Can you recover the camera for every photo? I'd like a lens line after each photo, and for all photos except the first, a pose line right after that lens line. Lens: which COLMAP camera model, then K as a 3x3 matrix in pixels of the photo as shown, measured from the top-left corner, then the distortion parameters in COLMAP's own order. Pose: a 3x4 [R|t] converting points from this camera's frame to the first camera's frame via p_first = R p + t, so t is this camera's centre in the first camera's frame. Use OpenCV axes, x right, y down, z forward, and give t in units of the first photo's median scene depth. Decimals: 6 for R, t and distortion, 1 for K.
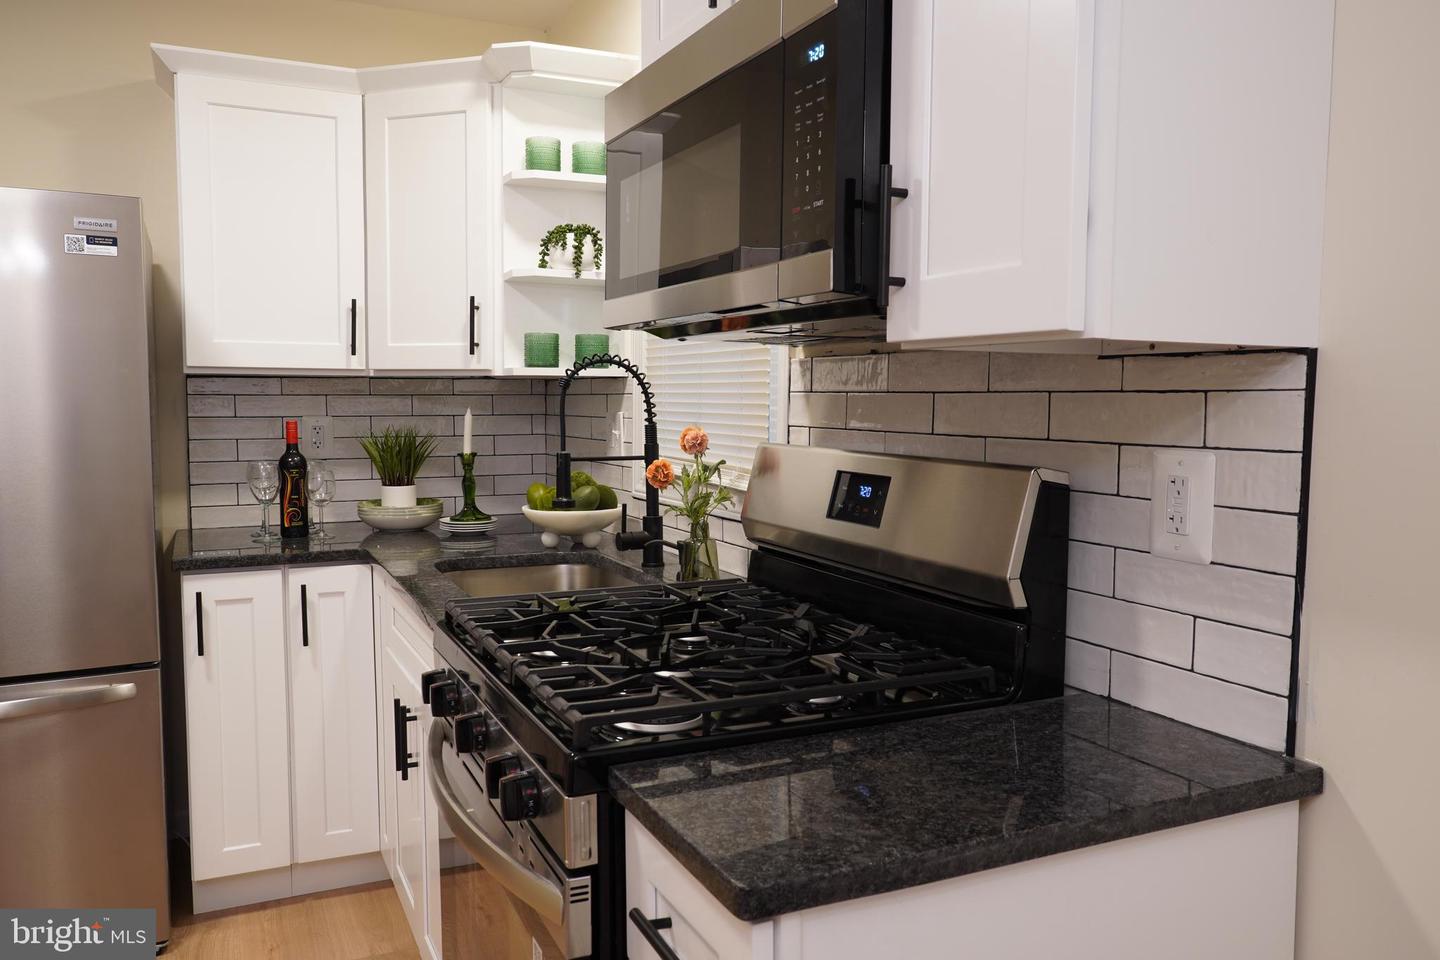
lens RADIAL K [[1106.6, 0, 720.0], [0, 1106.6, 480.0], [0, 0, 1]] dist [-0.027551, 0.058677]
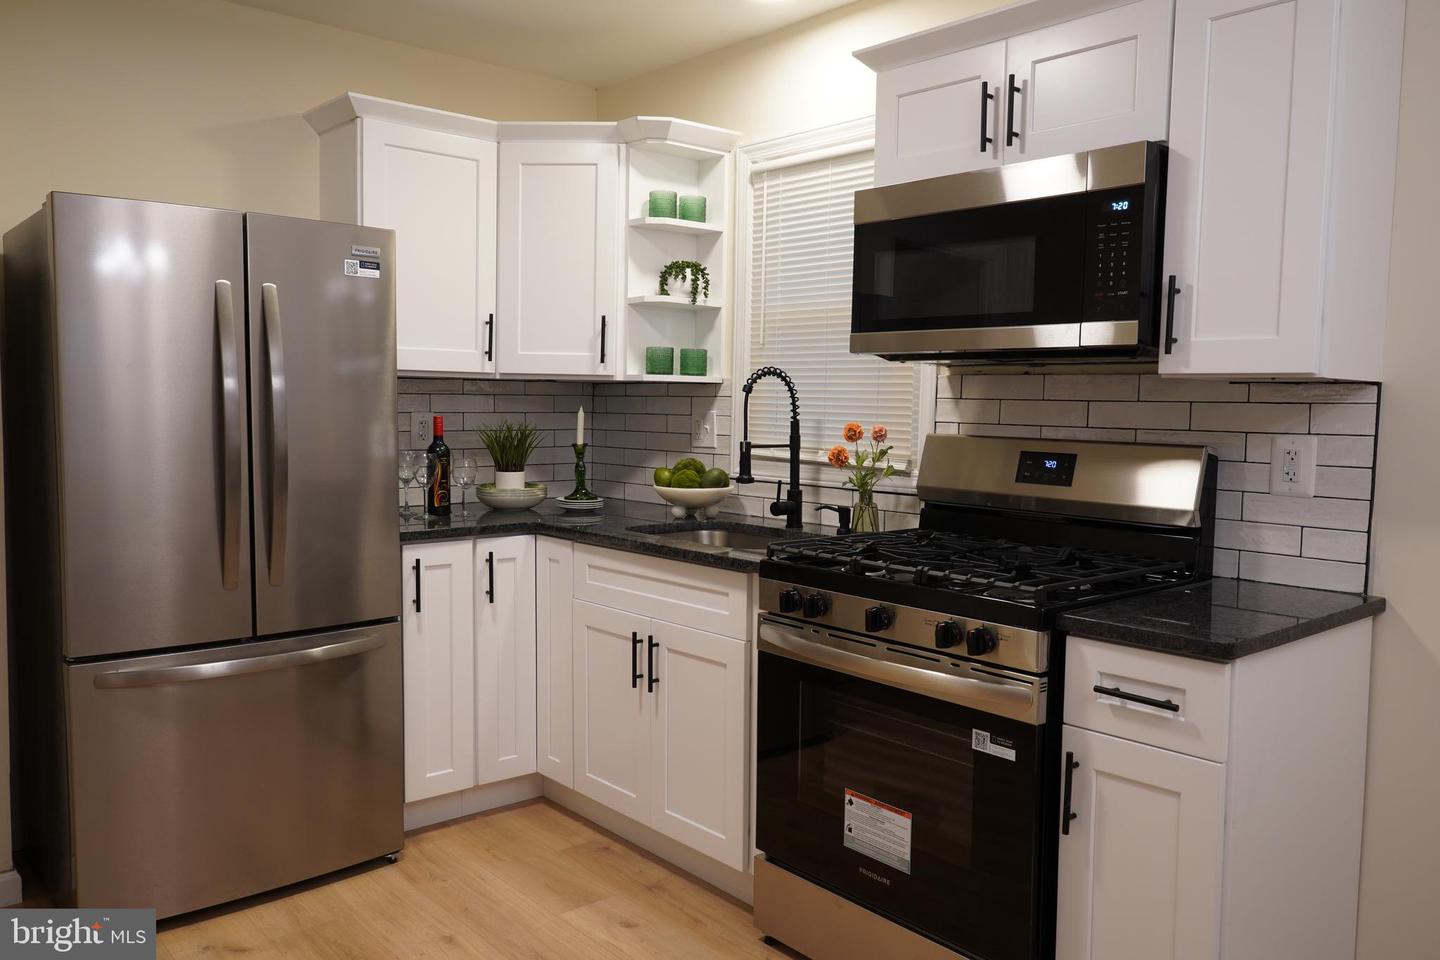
lens RADIAL K [[1106.6, 0, 720.0], [0, 1106.6, 480.0], [0, 0, 1]] dist [-0.027551, 0.058677]
pose [[0.962085, -0.008754, 0.272608, -0.513354], [0.008658, 0.999961, 0.001558, 0.018231], [-0.272611, 0.000862, 0.962124, -0.255801]]
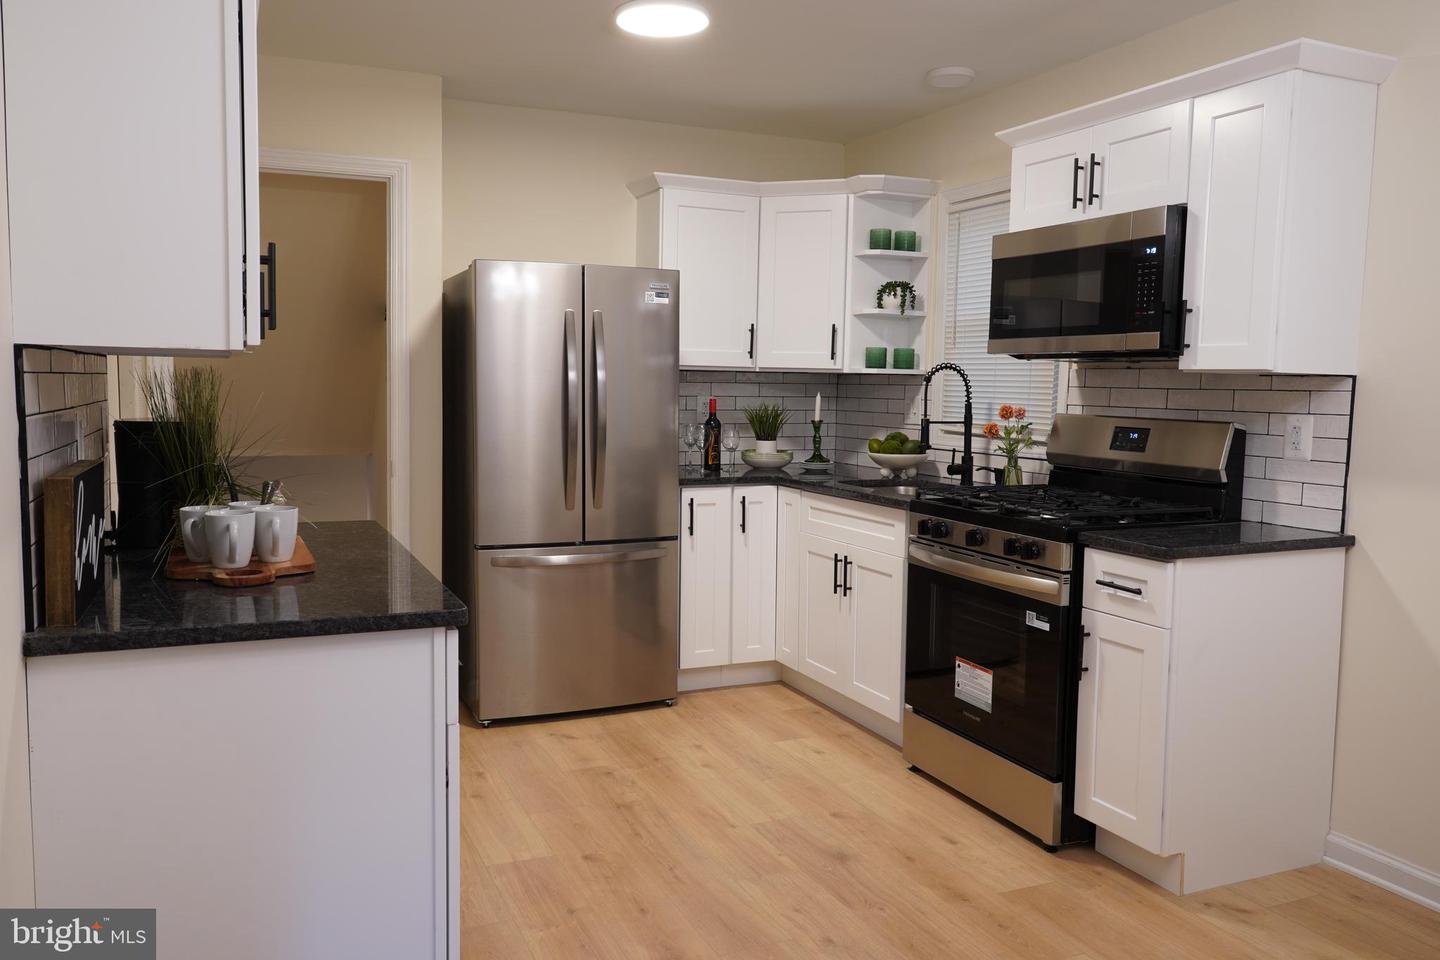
lens RADIAL K [[1106.6, 0, 720.0], [0, 1106.6, 480.0], [0, 0, 1]] dist [-0.027551, 0.058677]
pose [[0.999710, 0.014338, -0.019360, -0.420864], [-0.014078, 0.999810, 0.013504, 0.052839], [0.019550, -0.013228, 0.999721, -0.759913]]
